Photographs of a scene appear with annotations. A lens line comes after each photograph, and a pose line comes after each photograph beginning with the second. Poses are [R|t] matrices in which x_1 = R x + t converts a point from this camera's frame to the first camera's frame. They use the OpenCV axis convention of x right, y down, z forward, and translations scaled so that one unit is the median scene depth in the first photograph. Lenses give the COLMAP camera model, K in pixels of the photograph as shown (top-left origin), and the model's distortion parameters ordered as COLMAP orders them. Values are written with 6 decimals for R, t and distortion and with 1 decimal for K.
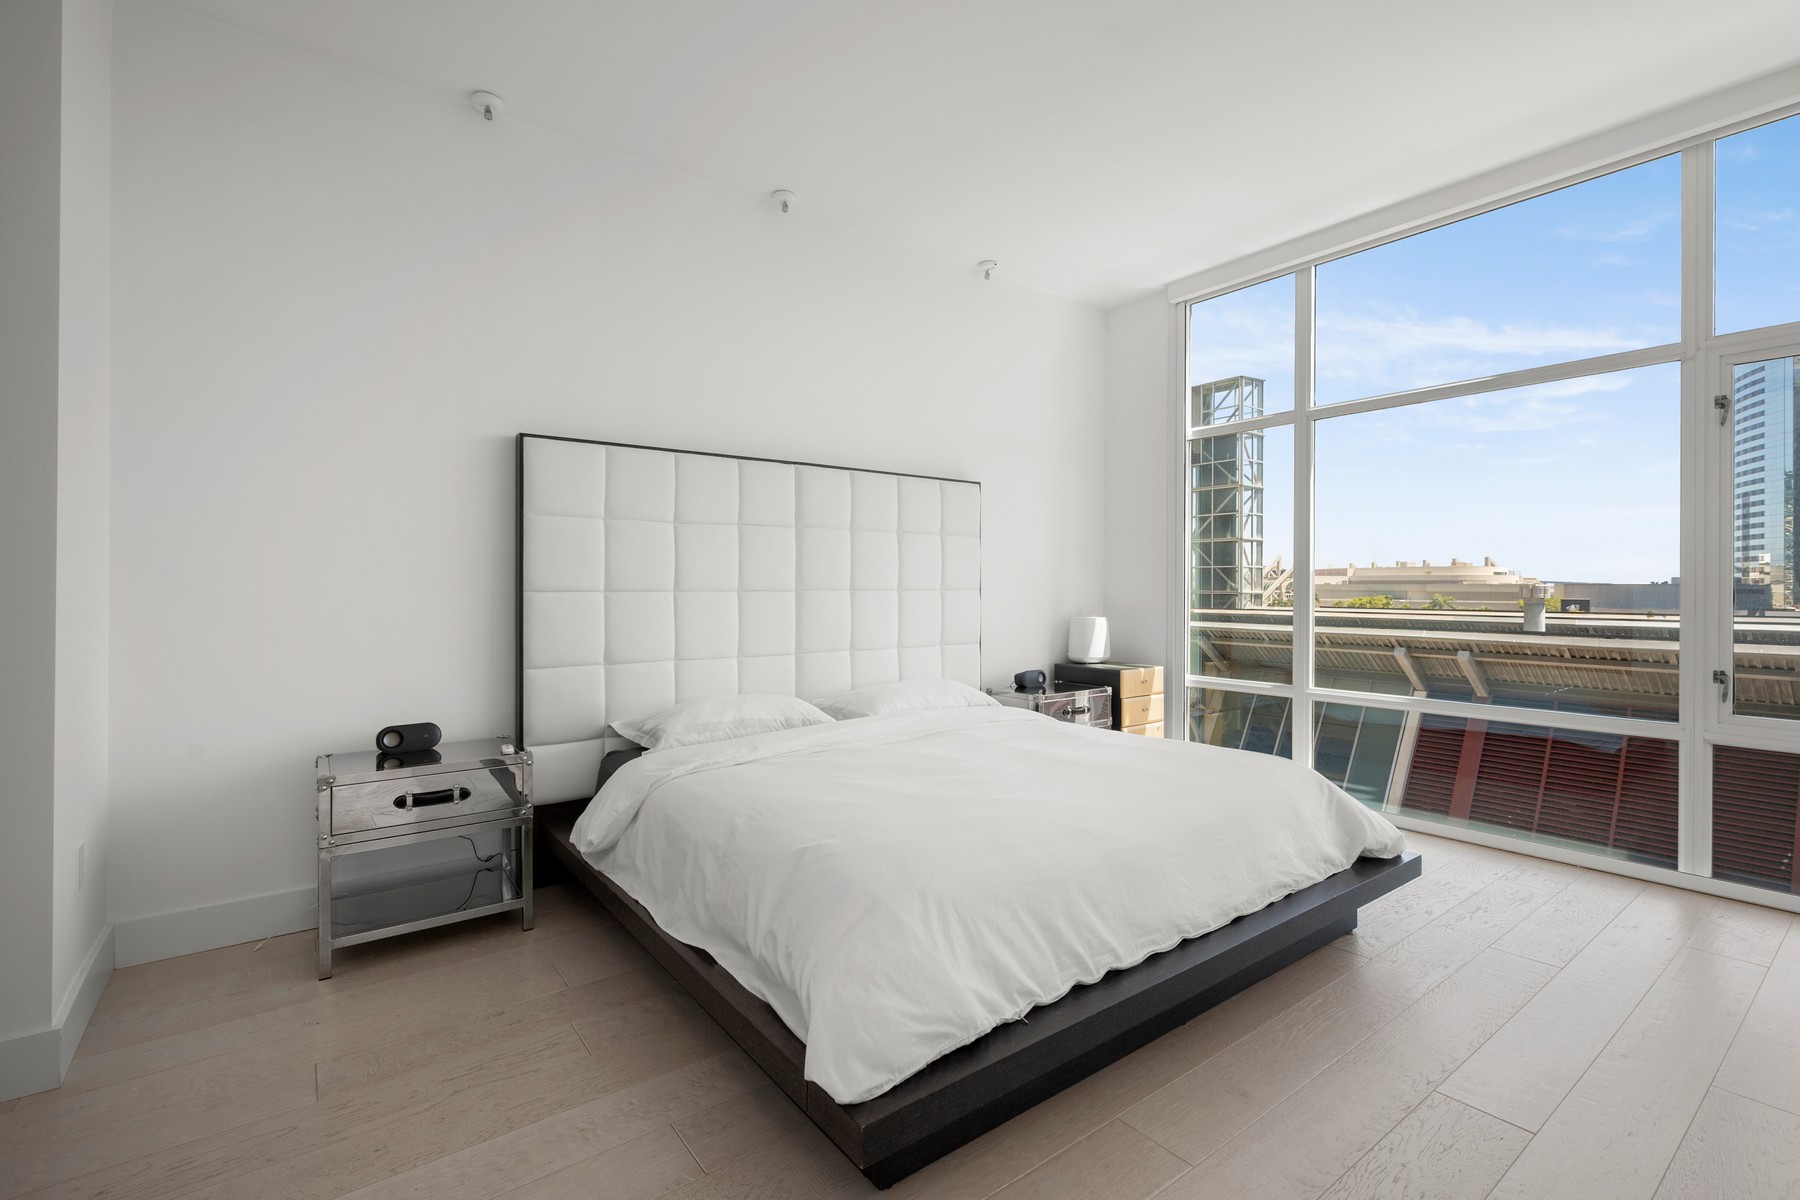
lens RADIAL K [[799.1, 0, 898.5], [0, 799.1, 589.3], [0, 0, 1]] dist [0.000789, 0.000211]
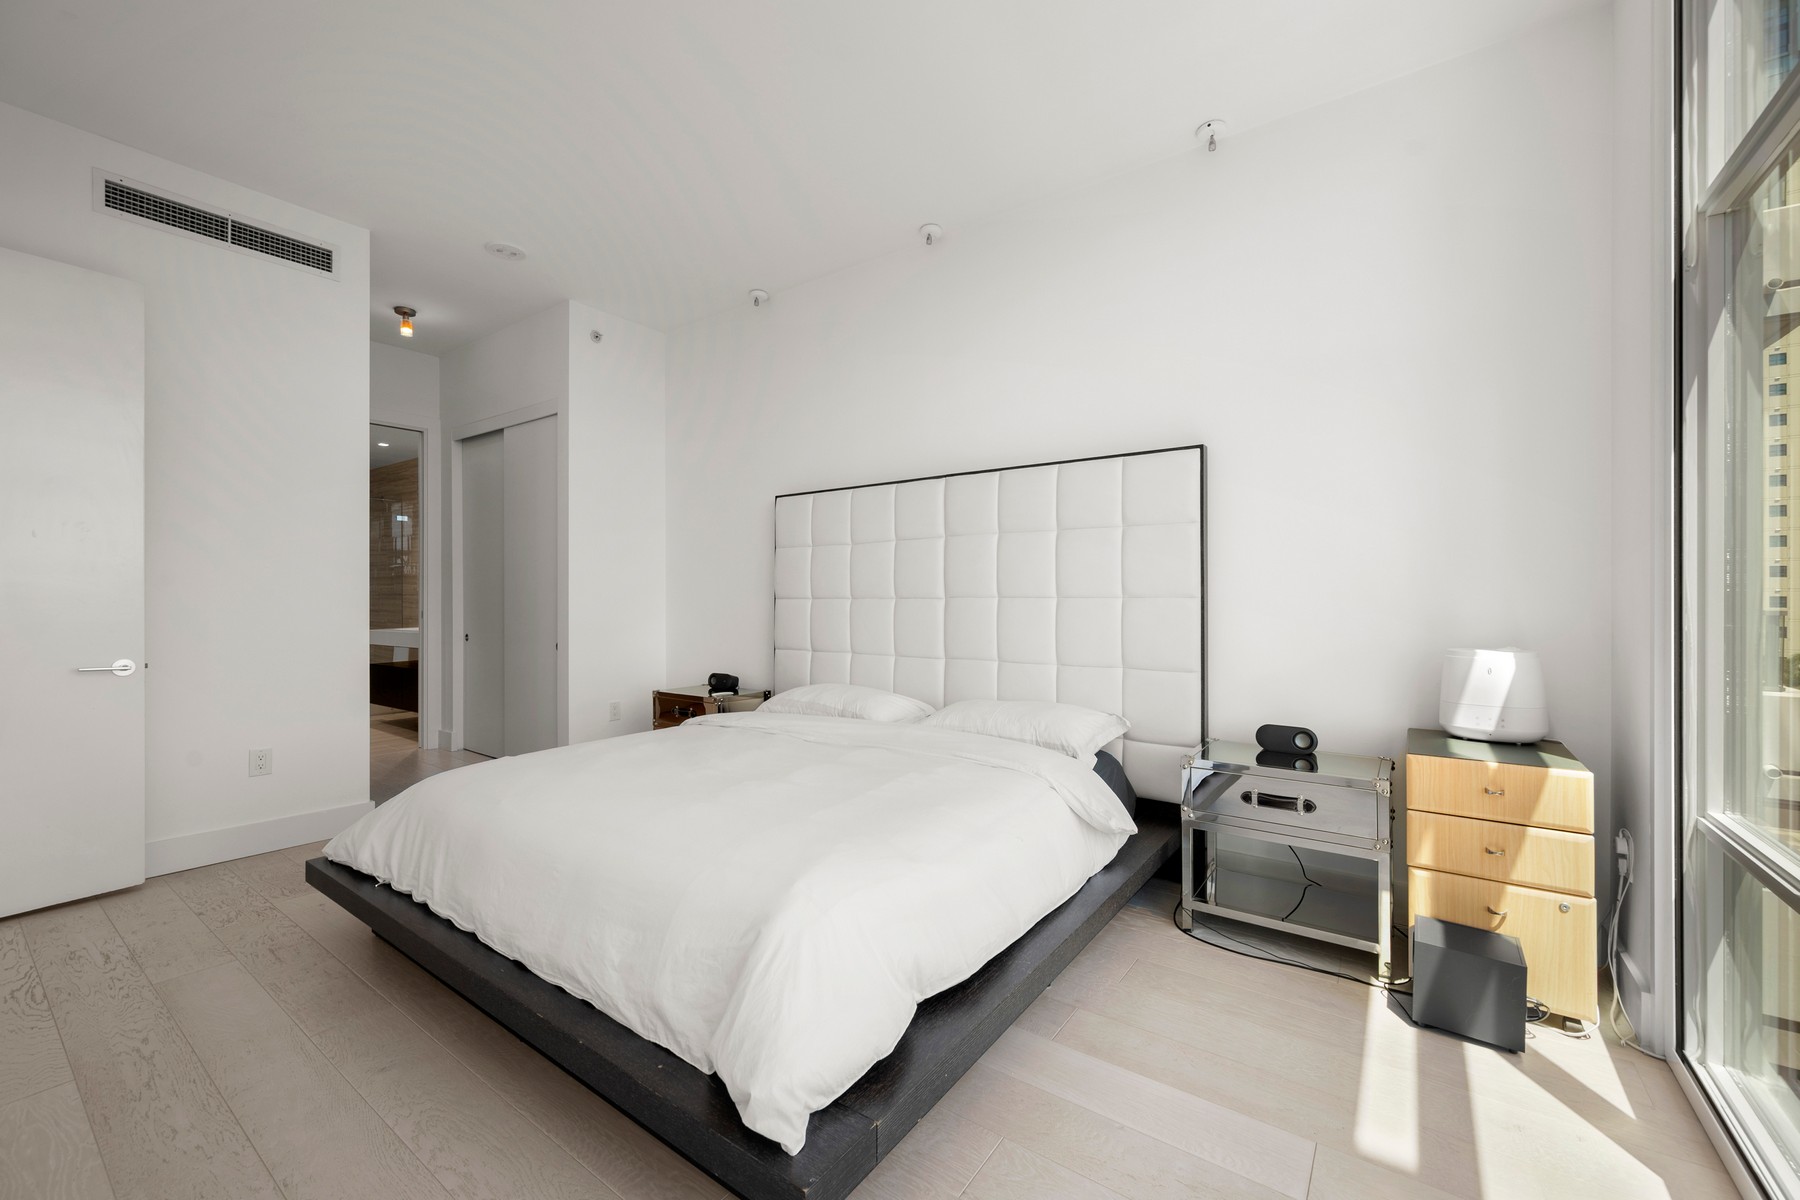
lens RADIAL K [[714.7, 0, 898.9], [0, 714.7, 596.0], [0, 0, 1]] dist [0.000826, -0.000102]
pose [[0.289284, -0.012532, -0.957161, 1.114417], [-0.000224, 0.999913, -0.013159, 0.018225], [0.957243, 0.004021, 0.289256, 1.007135]]
